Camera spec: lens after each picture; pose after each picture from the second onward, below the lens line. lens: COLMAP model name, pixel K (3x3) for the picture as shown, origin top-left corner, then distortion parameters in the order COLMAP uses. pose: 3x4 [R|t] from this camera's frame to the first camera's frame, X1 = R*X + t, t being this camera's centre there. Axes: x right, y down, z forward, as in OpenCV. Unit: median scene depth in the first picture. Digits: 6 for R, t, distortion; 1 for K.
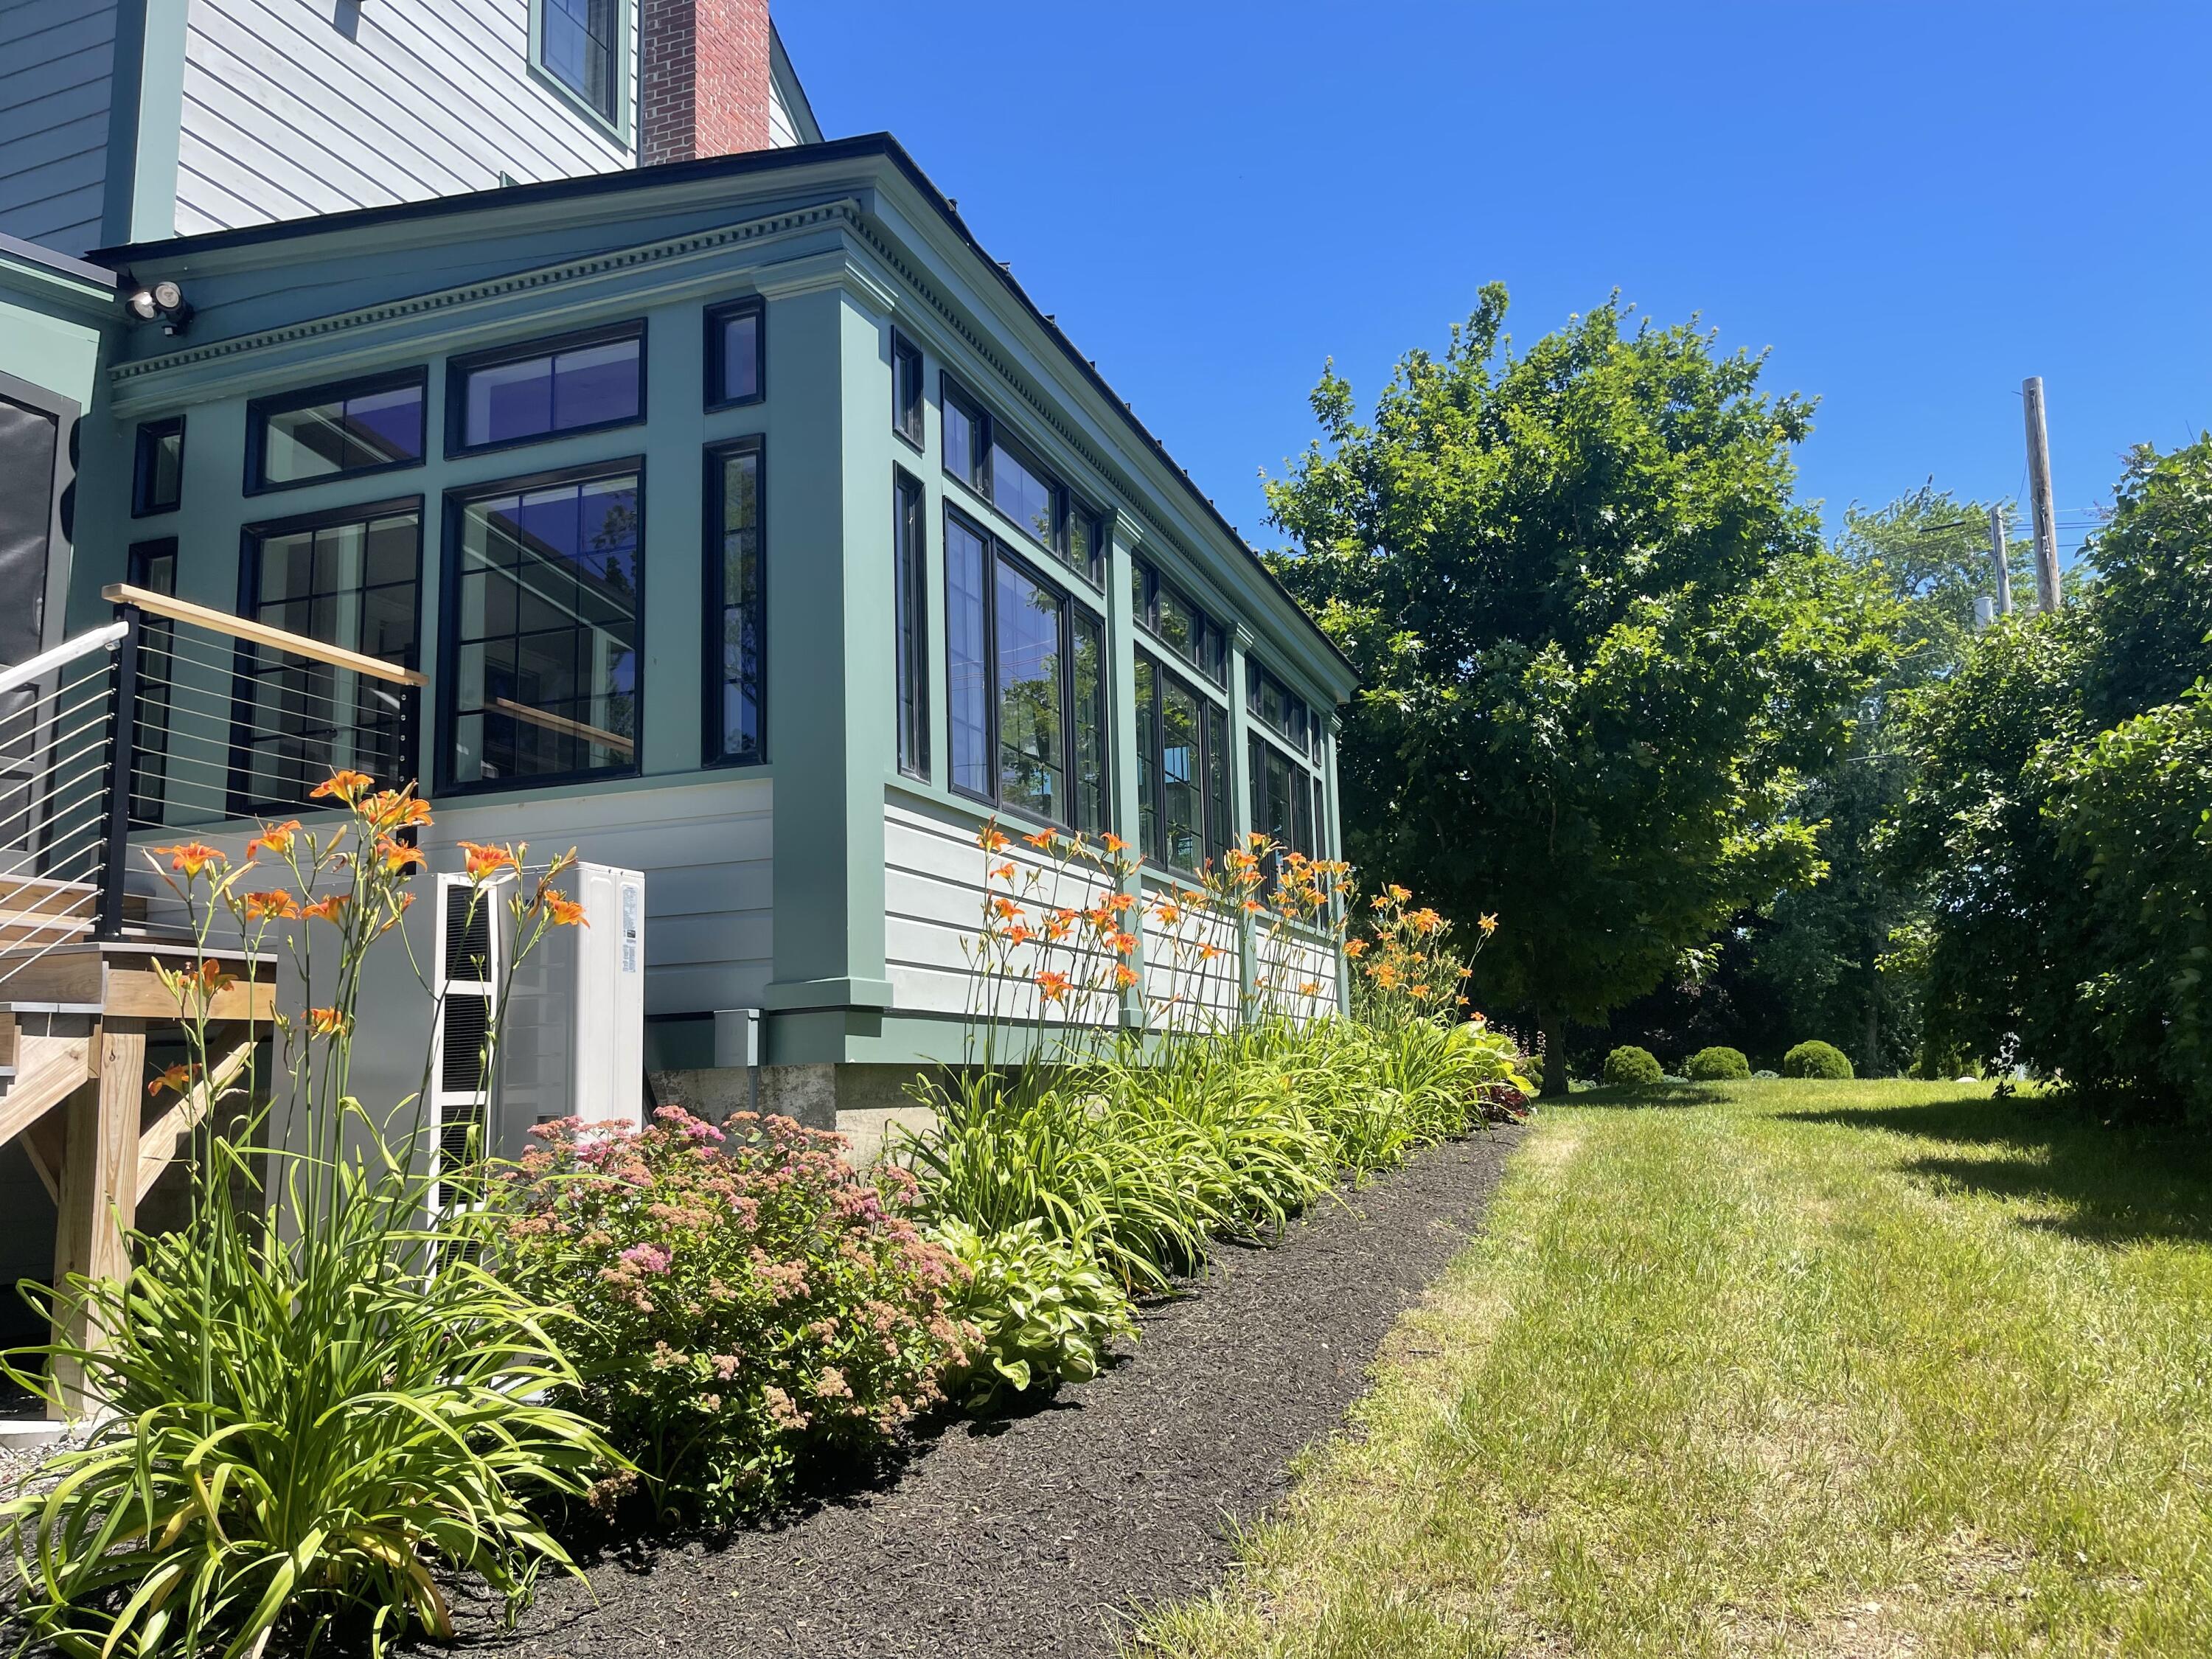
lens RADIAL K [[1641.1, 0, 1105.3], [0, 1641.1, 837.4], [0, 0, 1]] dist [0.025822, -0.007558]
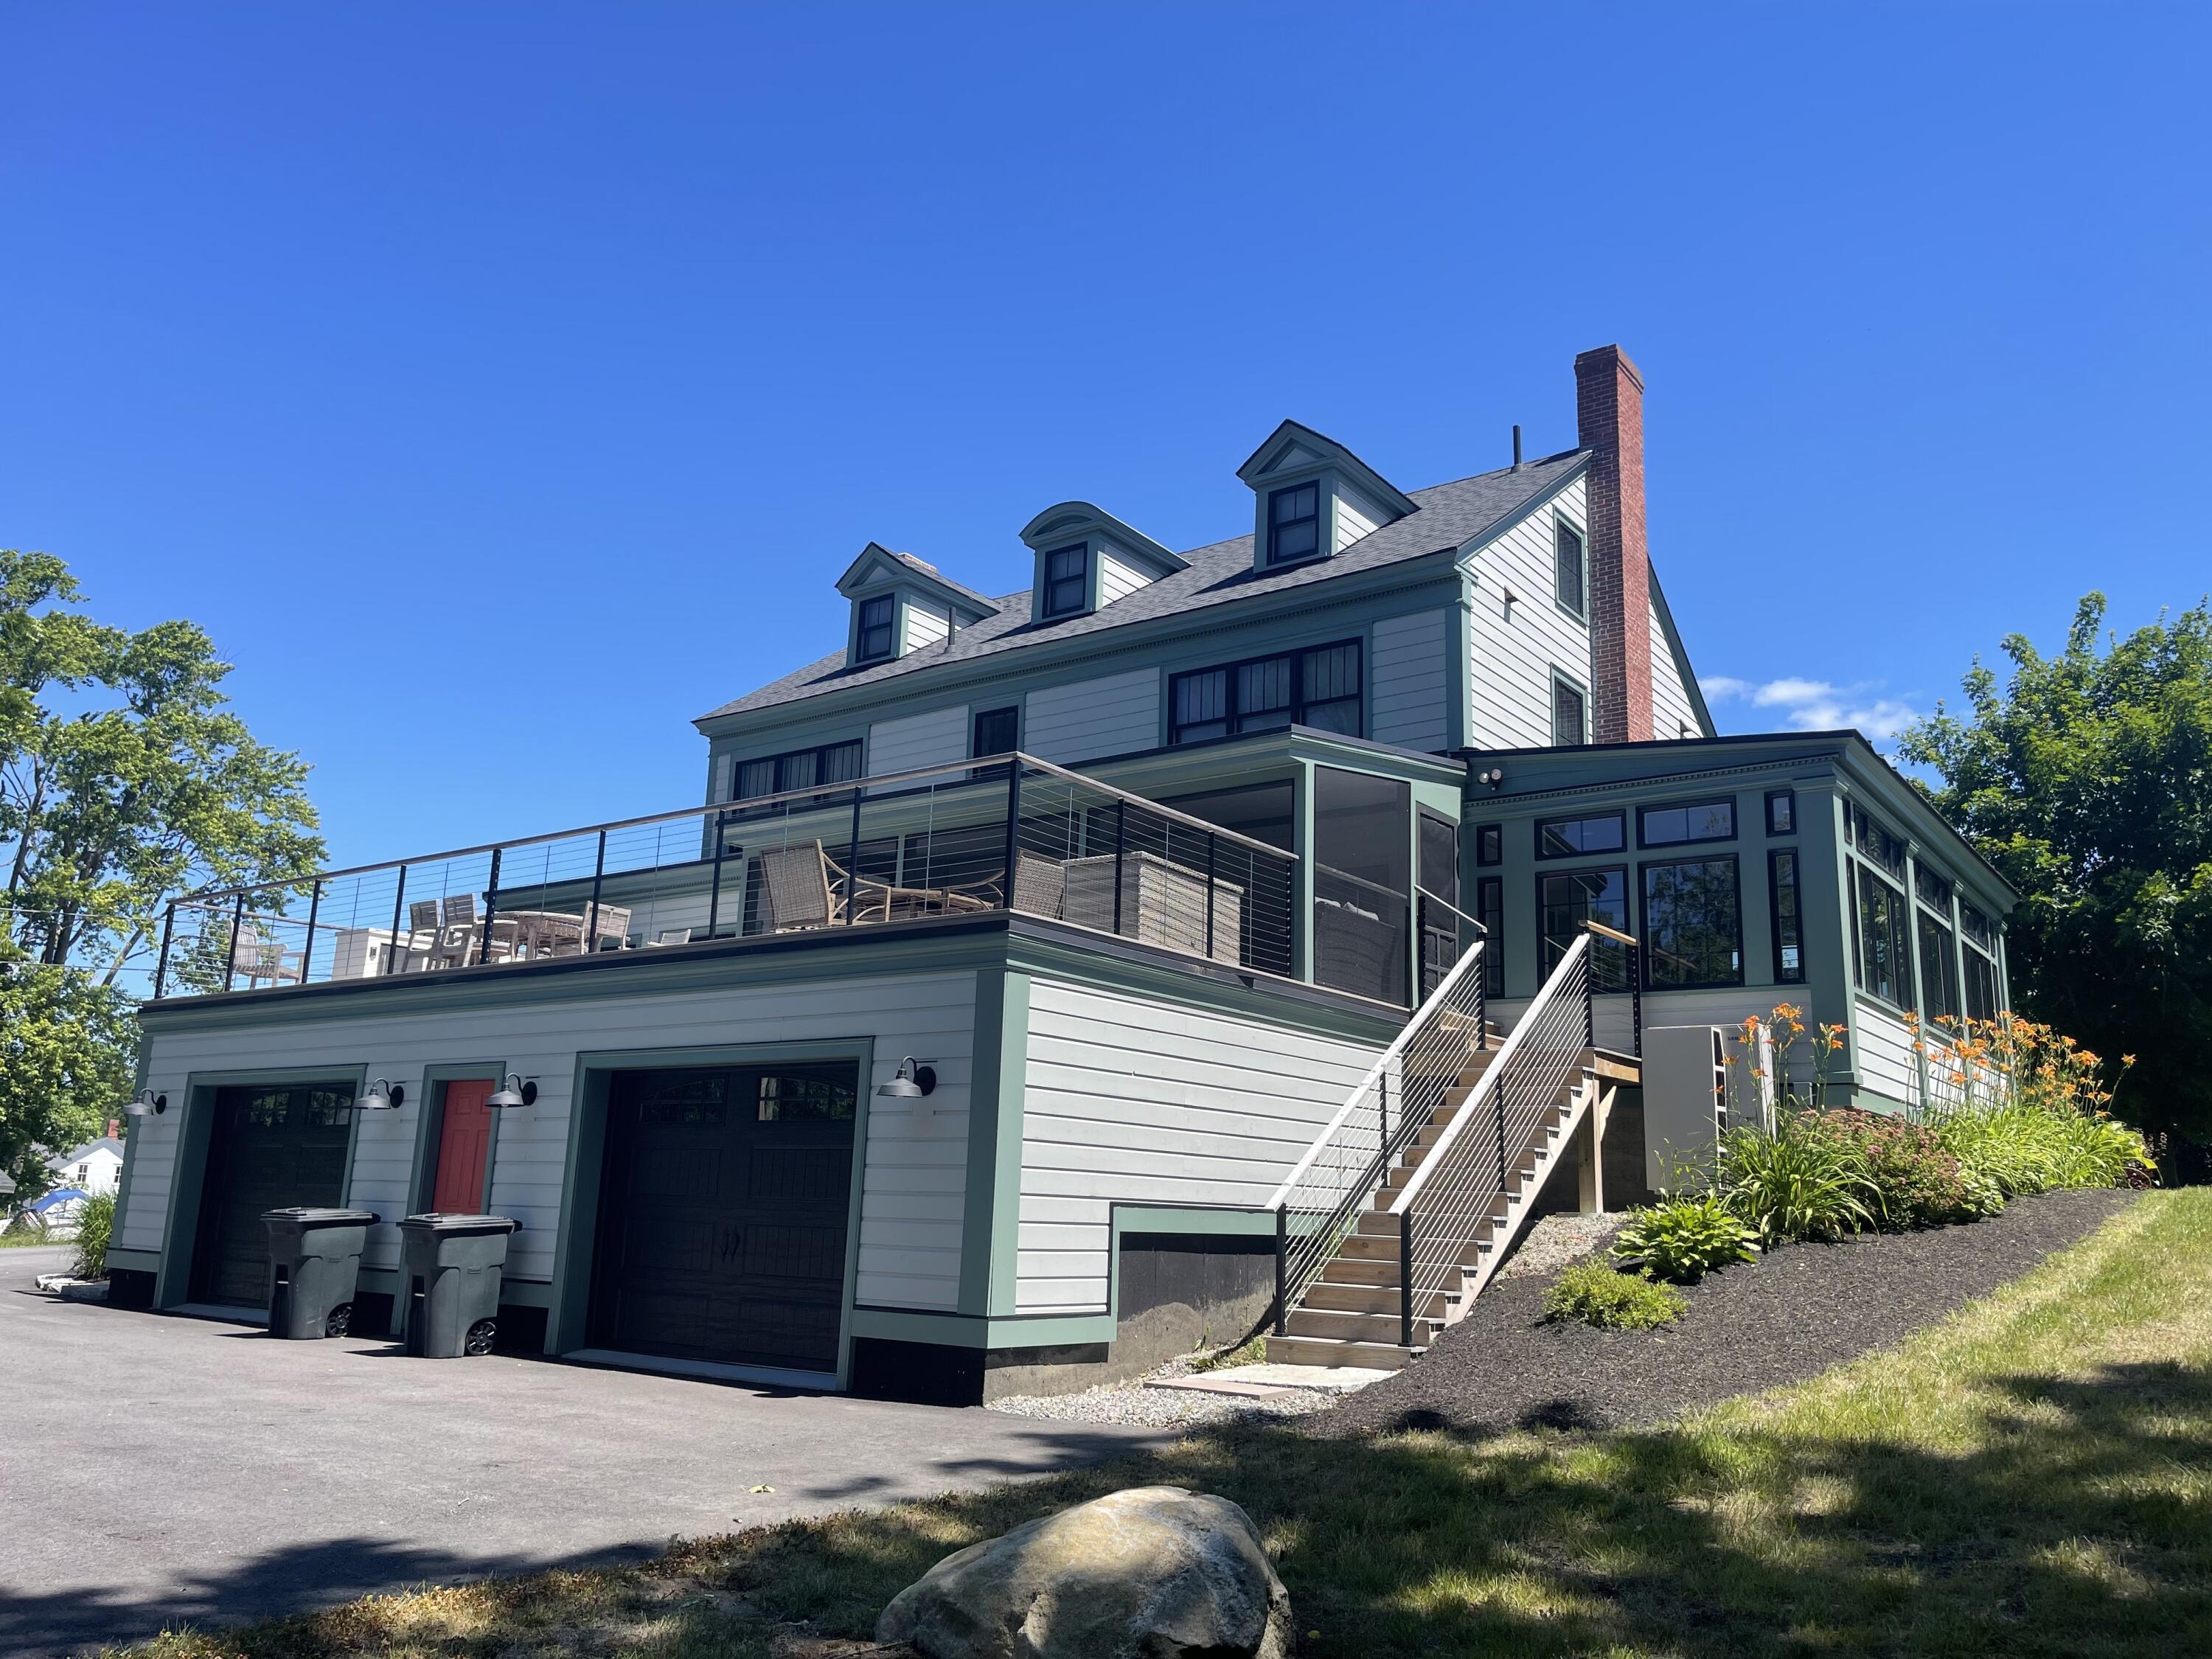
lens RADIAL K [[1641.1, 0, 1105.2], [0, 1641.1, 825.4], [0, 0, 1]] dist [0.025822, -0.007558]
pose [[0.956574, -0.011715, -0.291253, -0.404185], [-0.007331, 0.997909, -0.064218, -0.094563], [0.291396, 0.063564, 0.954488, -1.408879]]
